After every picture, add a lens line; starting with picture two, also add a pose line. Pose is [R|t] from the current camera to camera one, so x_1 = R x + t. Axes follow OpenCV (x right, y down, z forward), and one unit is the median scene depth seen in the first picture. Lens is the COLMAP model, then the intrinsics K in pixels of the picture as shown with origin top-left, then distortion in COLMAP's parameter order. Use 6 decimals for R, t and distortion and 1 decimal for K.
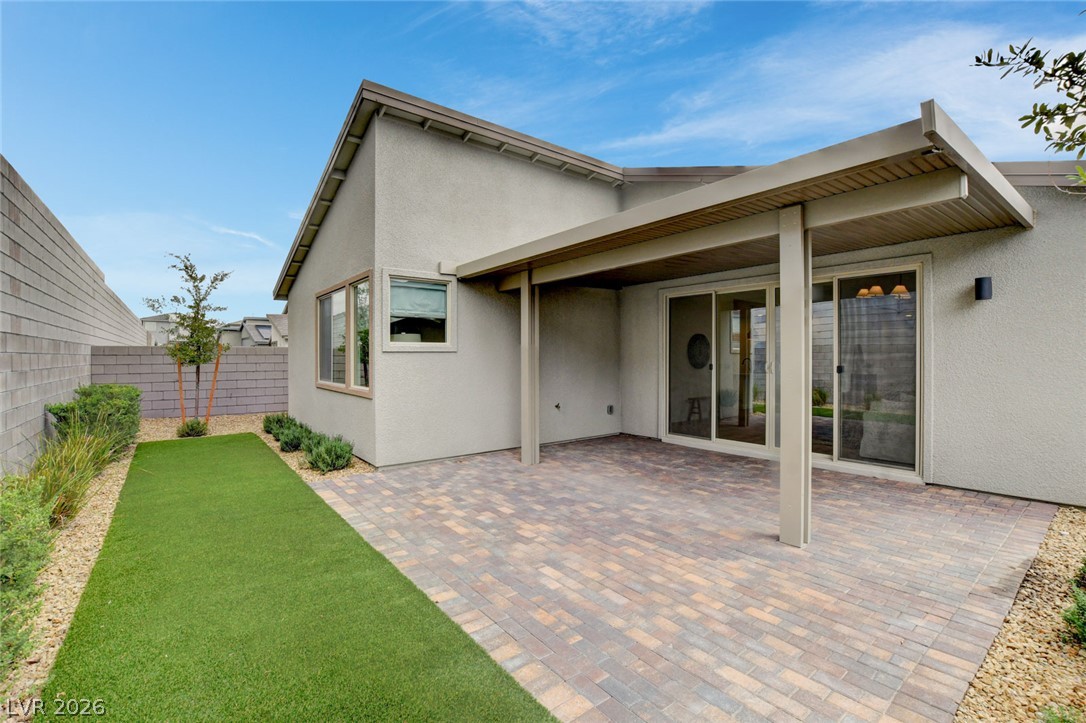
lens RADIAL K [[481.4, 0, 536.1], [0, 481.4, 357.1], [0, 0, 1]] dist [-0.032411, 0.002853]
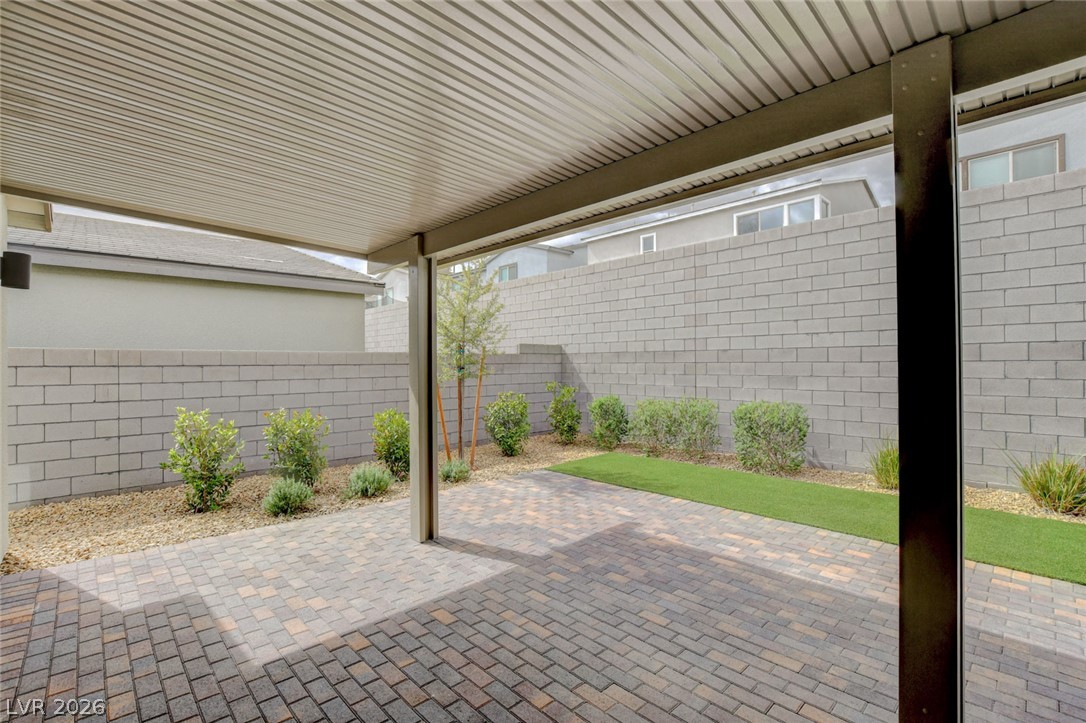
lens RADIAL K [[481.4, 0, 535.5], [0, 481.4, 365.9], [0, 0, 1]] dist [-0.032411, 0.002853]
pose [[-0.995135, 0.008232, -0.098171, 0.421962], [0.007729, 0.999955, 0.005508, -0.016837], [0.098212, 0.004722, -0.995154, 2.294192]]
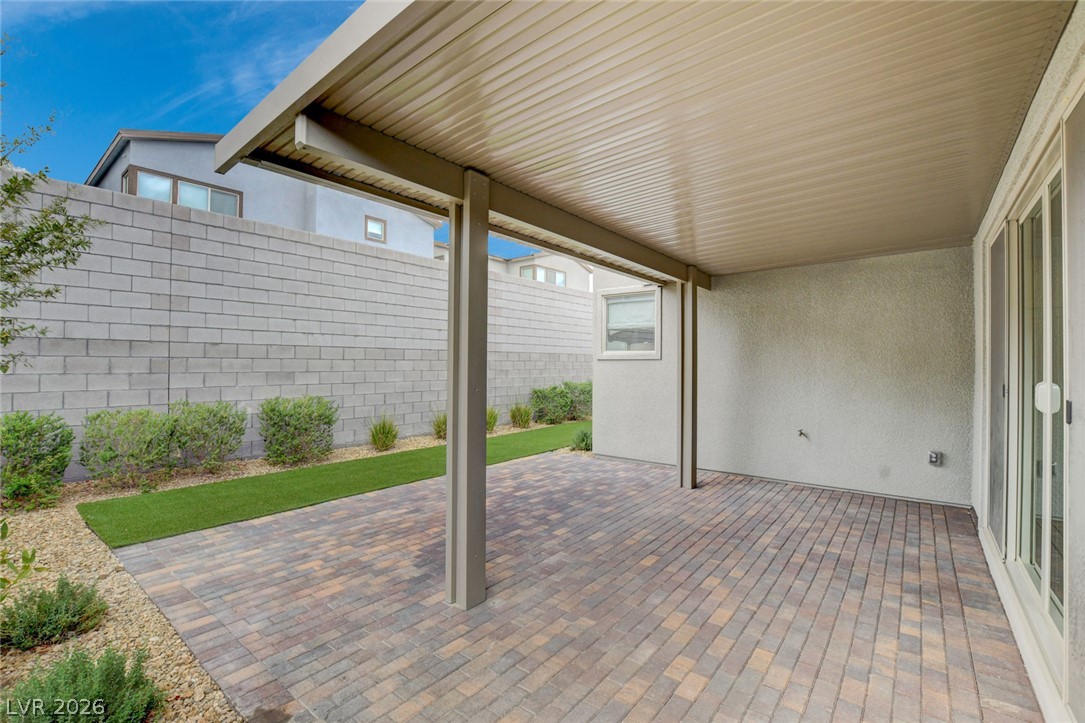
lens RADIAL K [[481.0, 0, 537.7], [0, 481.0, 361.4], [0, 0, 1]] dist [-0.032411, 0.002853]
pose [[0.227729, -0.000645, -0.973724, 1.436641], [-0.006753, 0.999975, -0.002242, -0.004205], [0.973701, 0.007086, 0.227719, 1.004634]]
